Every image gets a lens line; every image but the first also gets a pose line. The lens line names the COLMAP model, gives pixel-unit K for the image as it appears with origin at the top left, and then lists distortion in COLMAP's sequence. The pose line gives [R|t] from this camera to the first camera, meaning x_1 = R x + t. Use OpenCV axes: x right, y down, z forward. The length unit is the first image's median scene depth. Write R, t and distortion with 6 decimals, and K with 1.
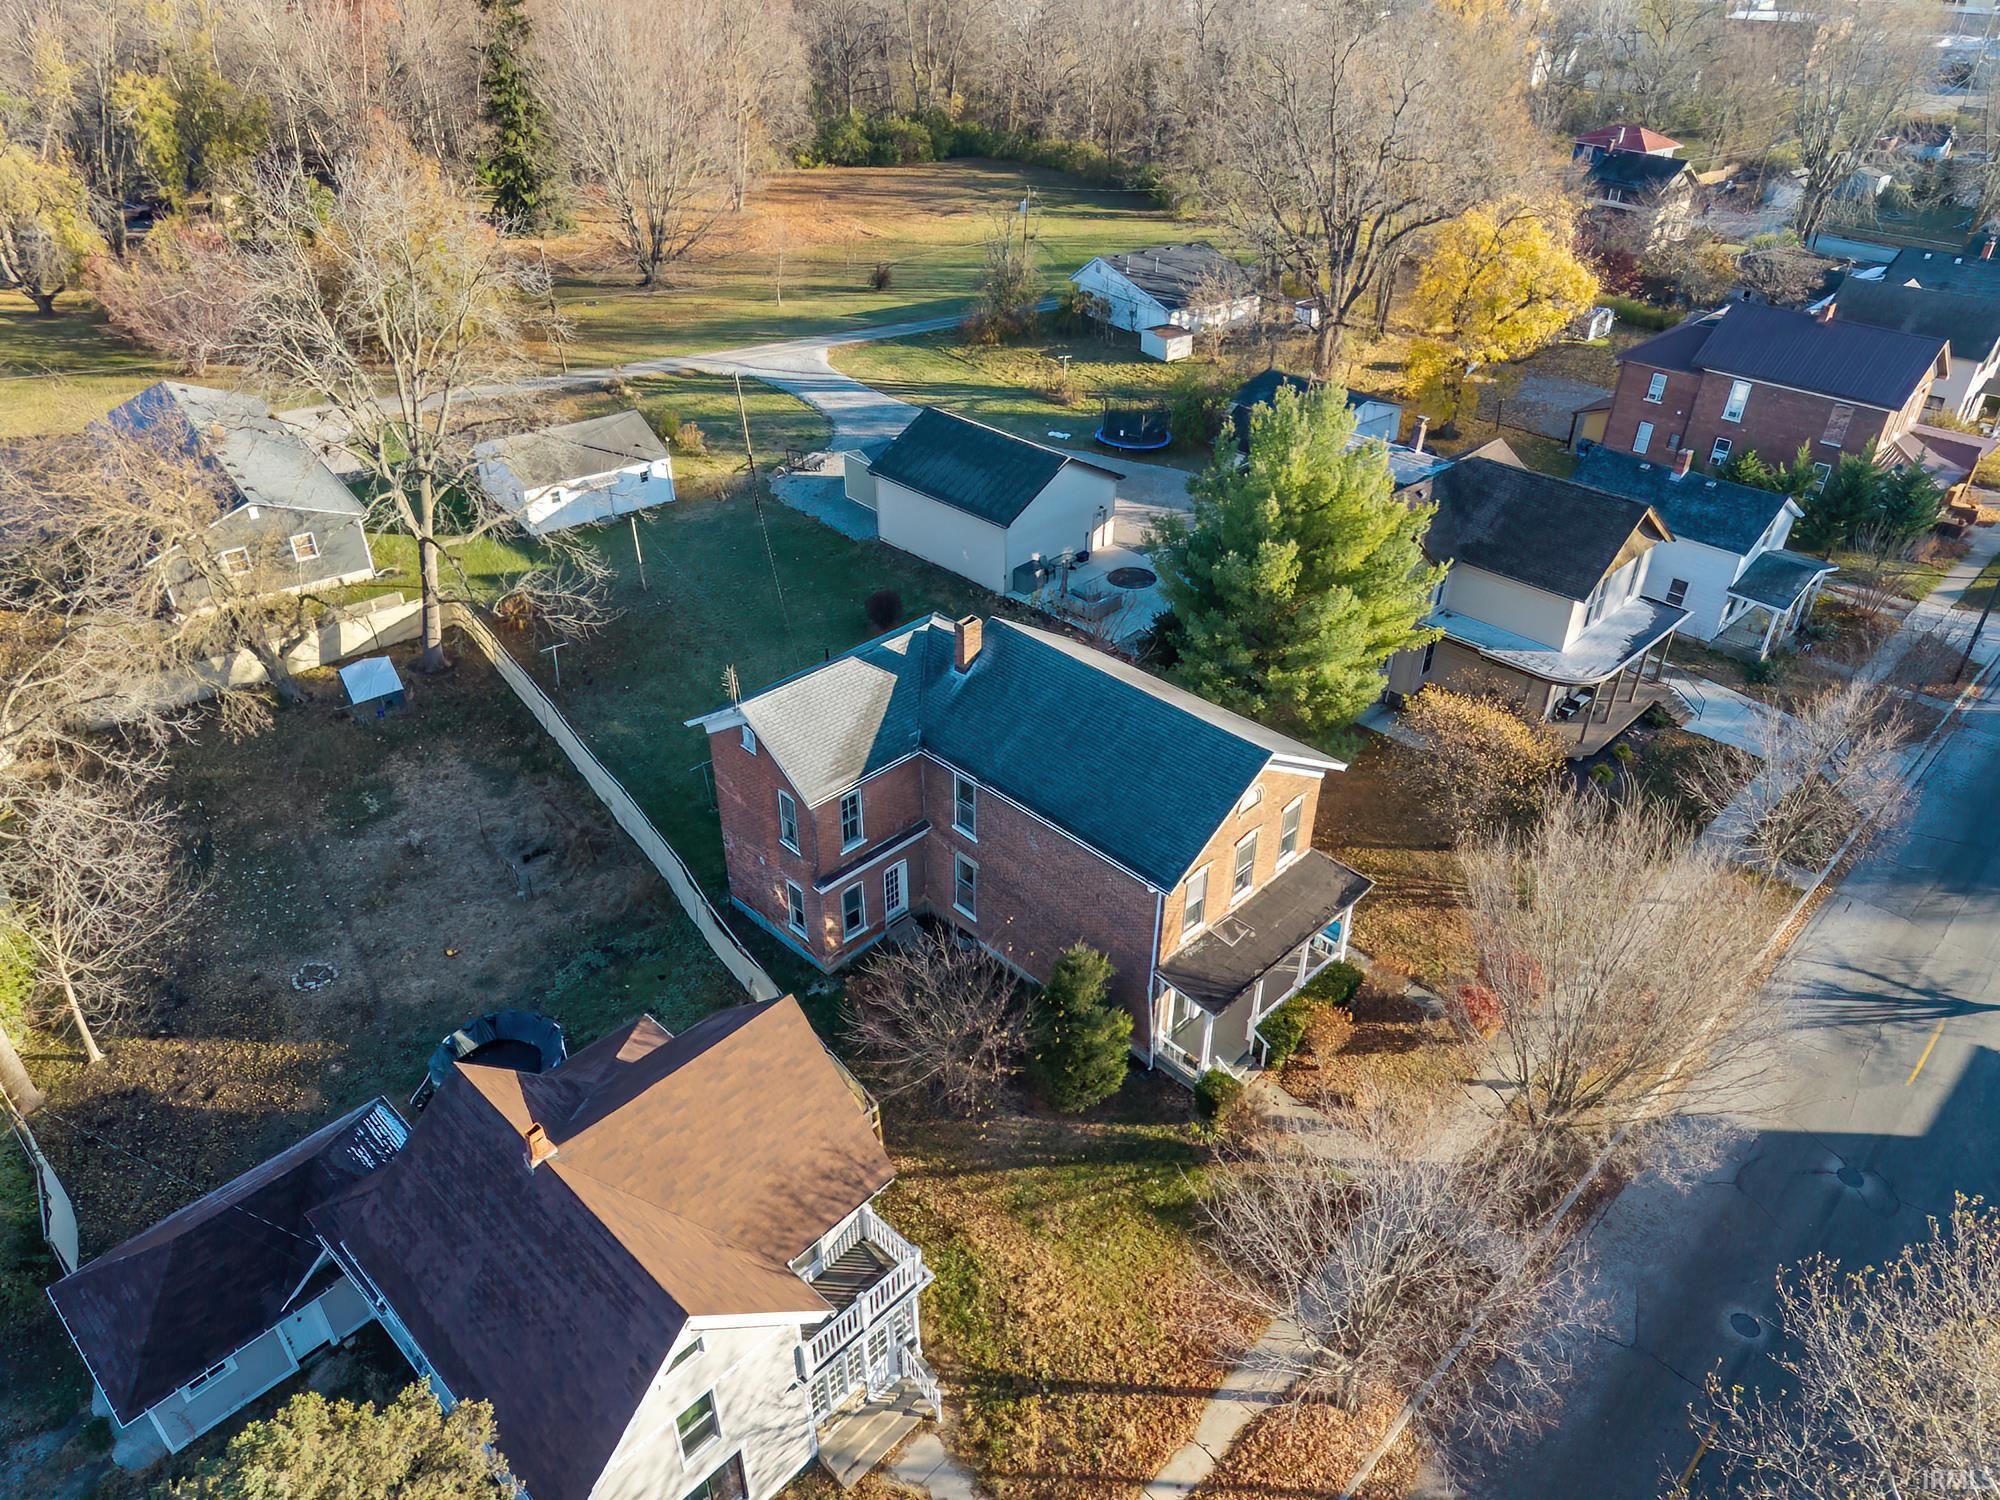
lens RADIAL K [[1368.4, 0, 1000.0], [0, 1368.4, 750.0], [0, 0, 1]] dist [0.074848, -0.056462]
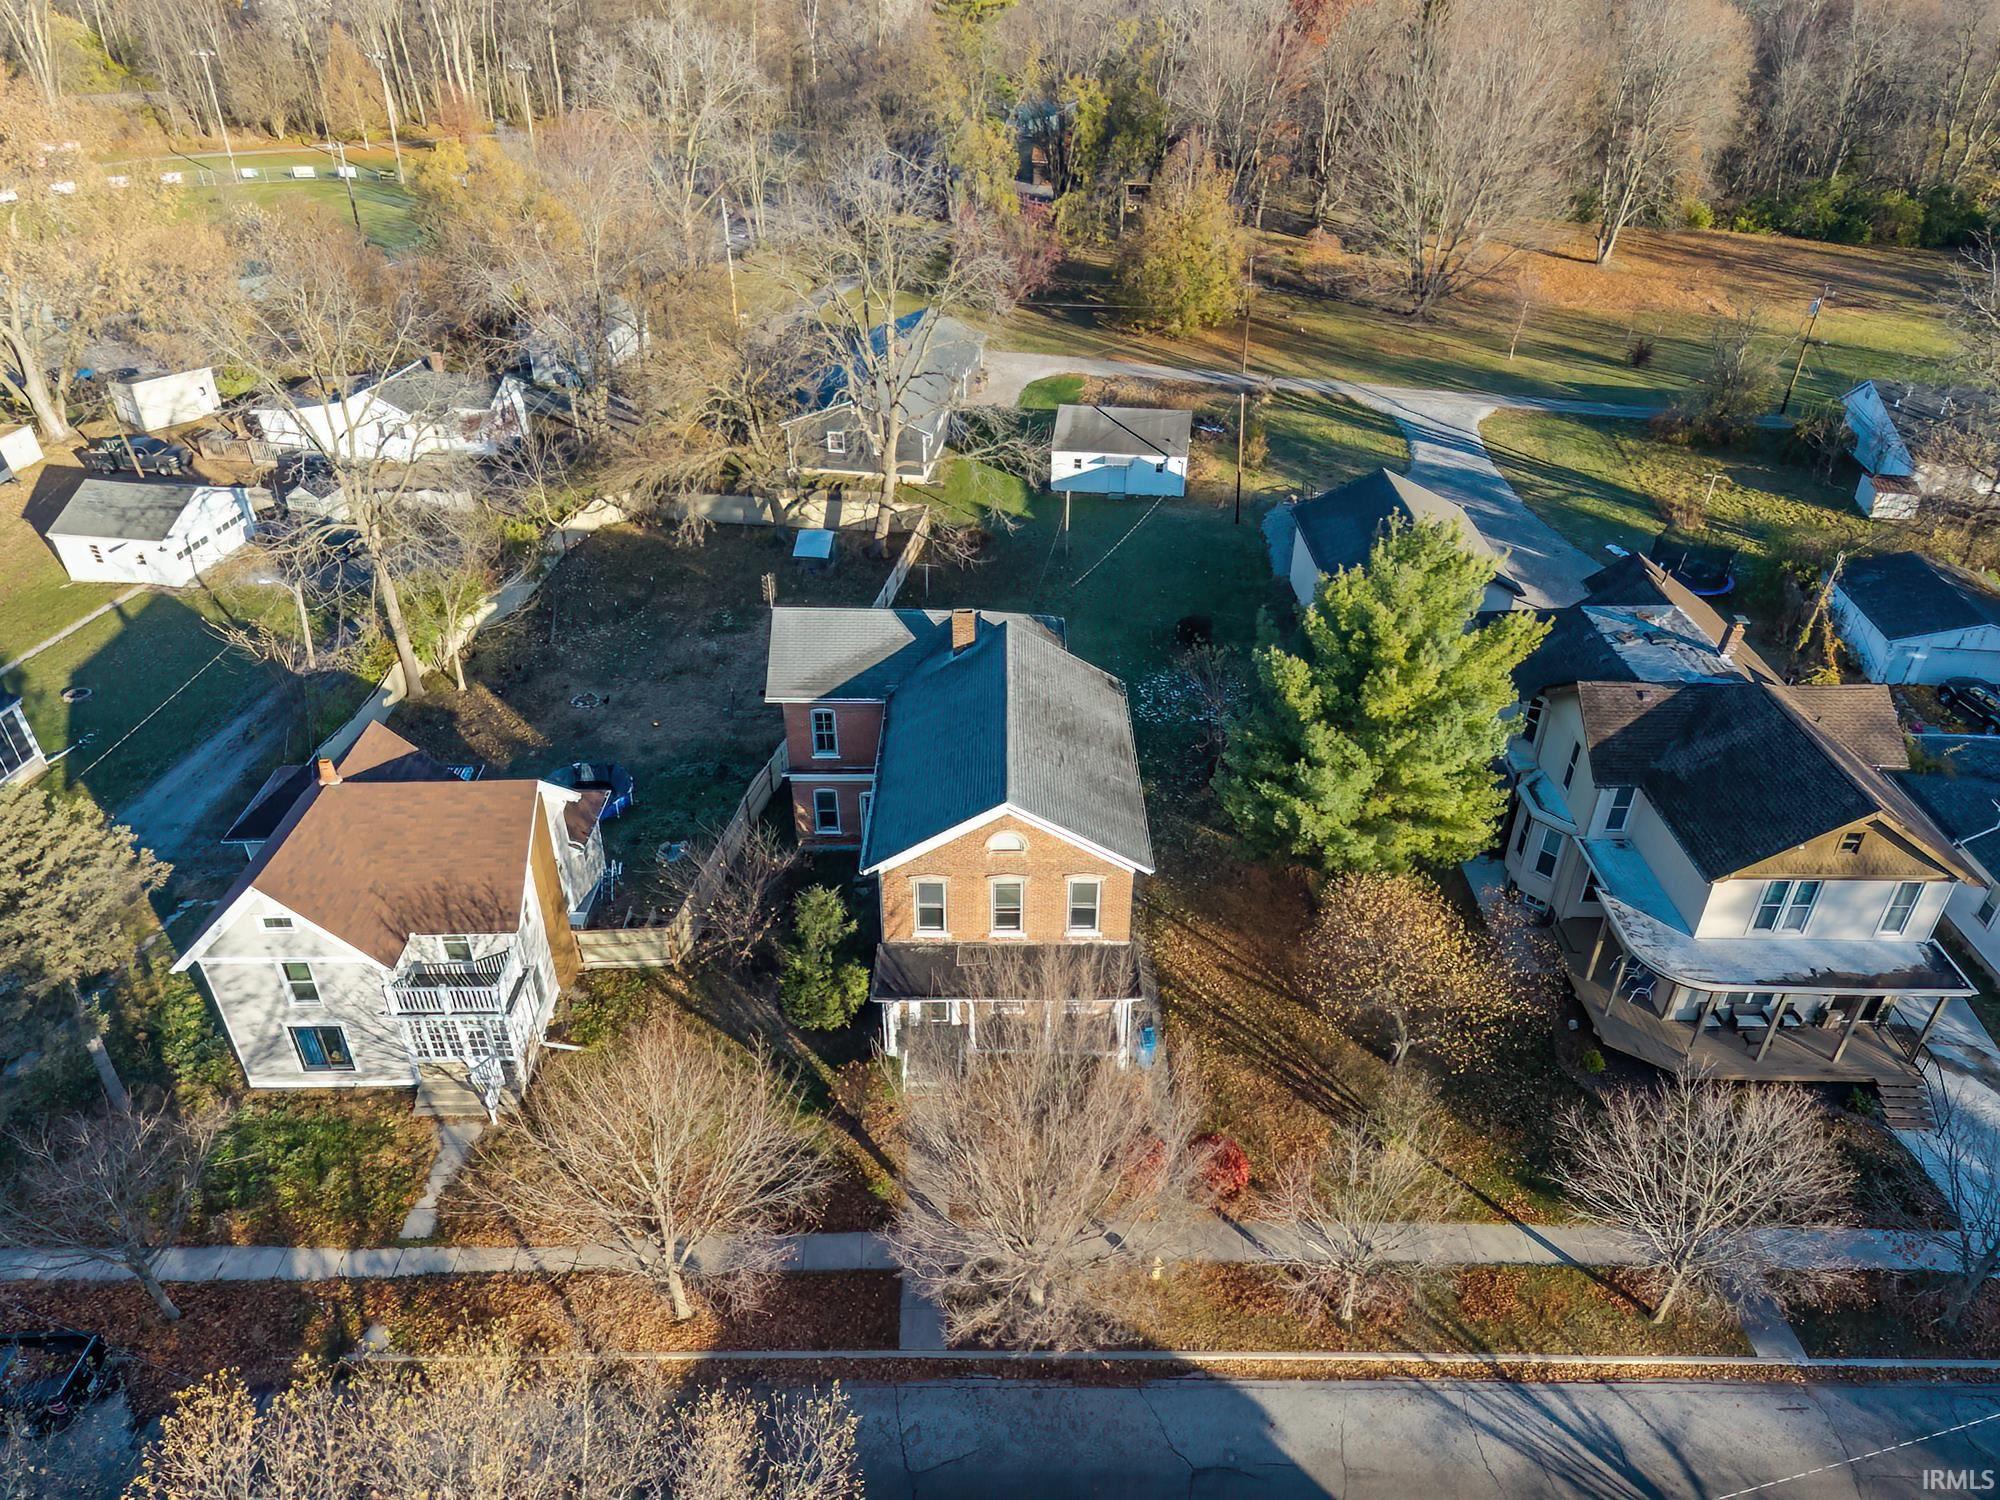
lens RADIAL K [[1368.4, 0, 1000.0], [0, 1368.4, 750.0], [0, 0, 1]] dist [0.074848, -0.056462]
pose [[0.690140, 0.382279, -0.614467, 0.346340], [-0.389321, 0.911877, 0.130040, -0.070531], [0.610029, 0.149479, 0.778152, 0.080158]]
